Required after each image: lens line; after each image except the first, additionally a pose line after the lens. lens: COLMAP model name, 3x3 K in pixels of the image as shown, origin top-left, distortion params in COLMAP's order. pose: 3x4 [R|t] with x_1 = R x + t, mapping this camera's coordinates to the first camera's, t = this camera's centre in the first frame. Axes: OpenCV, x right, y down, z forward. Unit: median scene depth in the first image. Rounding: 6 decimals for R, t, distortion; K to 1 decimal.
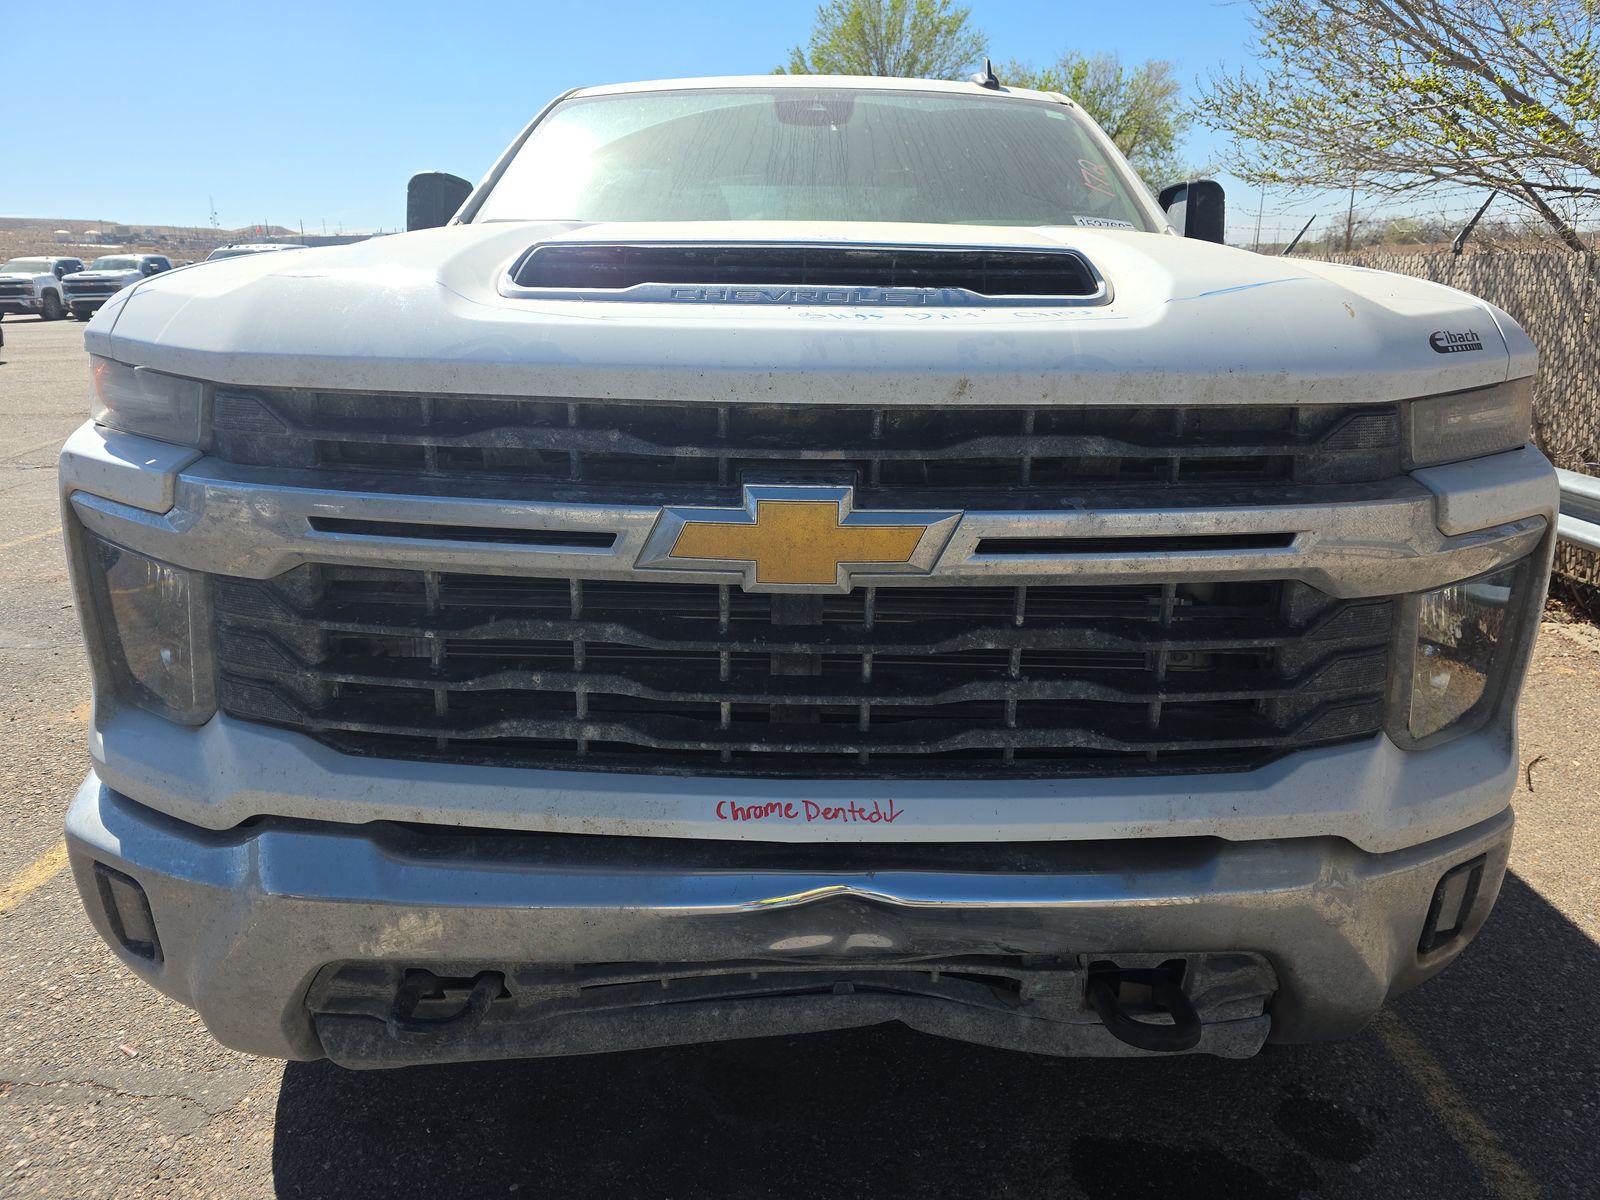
lens RADIAL K [[1085.8, 0, 804.0], [0, 1085.8, 600.8], [0, 0, 1]] dist [0.069704, -0.068763]
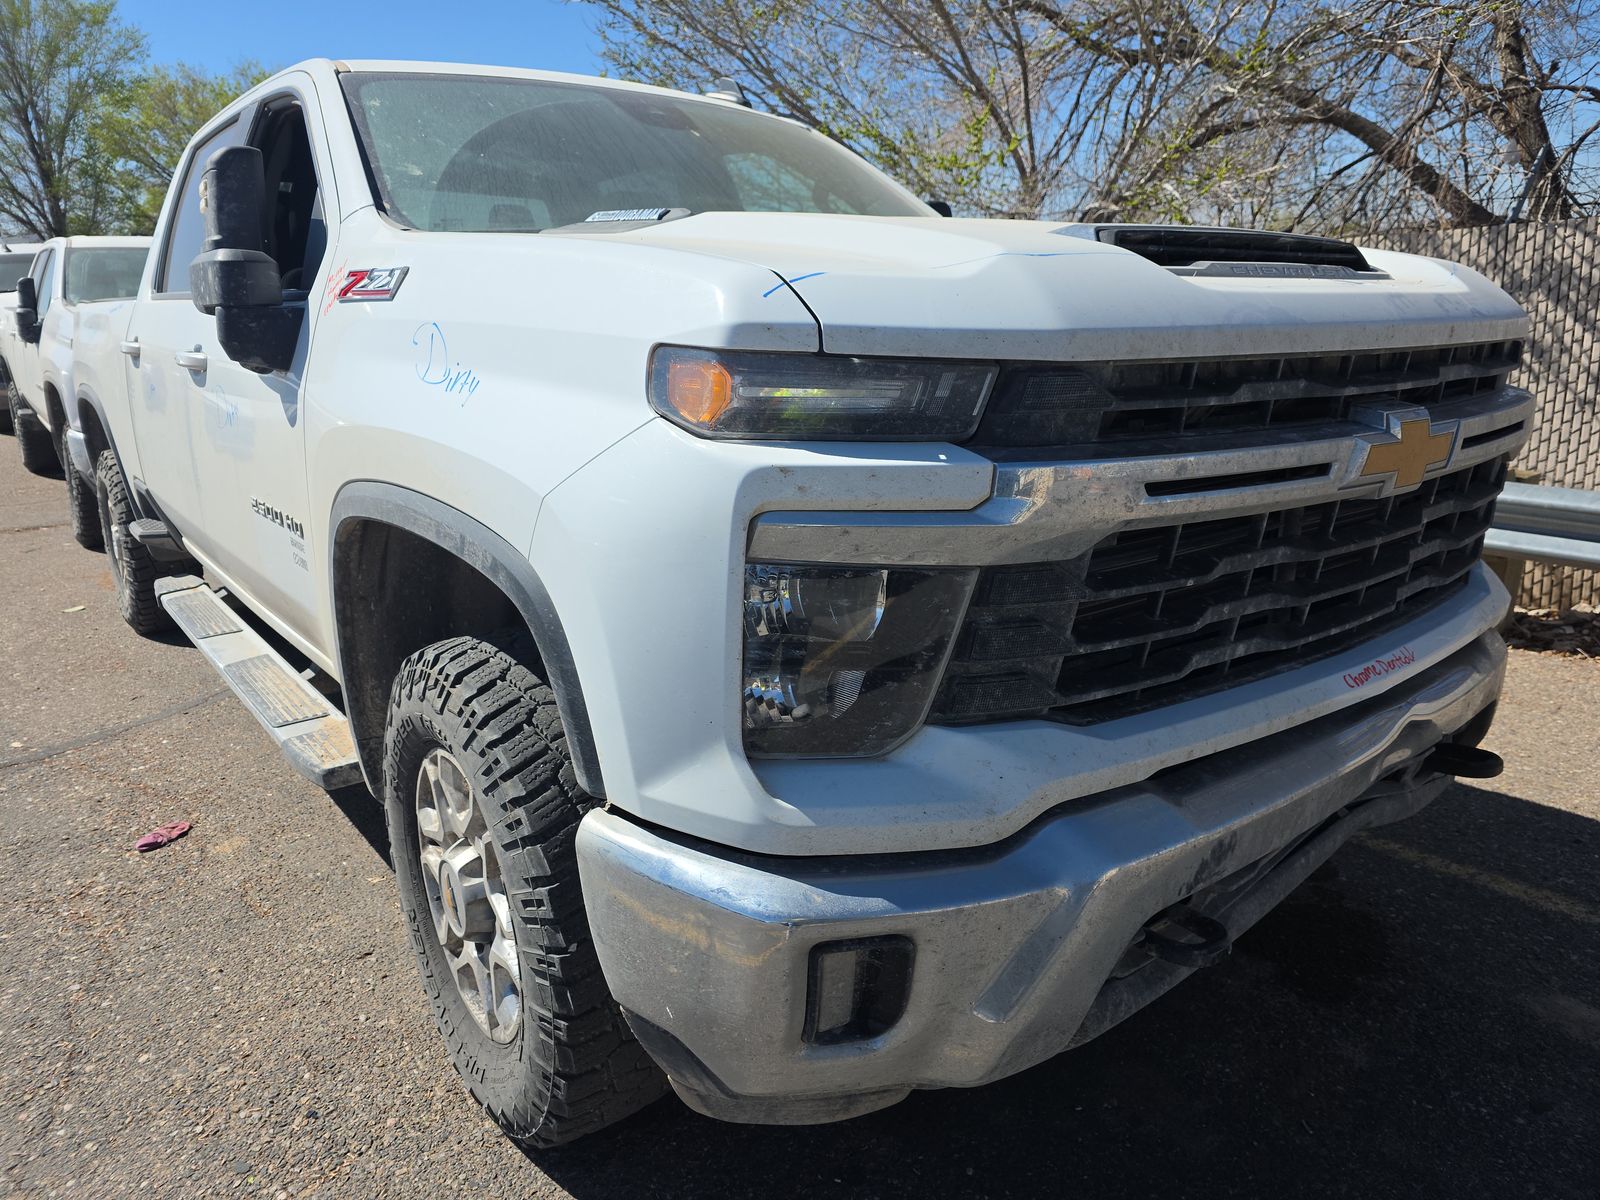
lens RADIAL K [[1085.8, 0, 804.0], [0, 1085.8, 600.8], [0, 0, 1]] dist [0.069704, -0.068763]
pose [[0.772974, -0.180441, 0.608237, -1.268686], [0.192675, 0.980187, 0.045926, -0.073200], [-0.604474, 0.081692, 0.792425, 0.364327]]
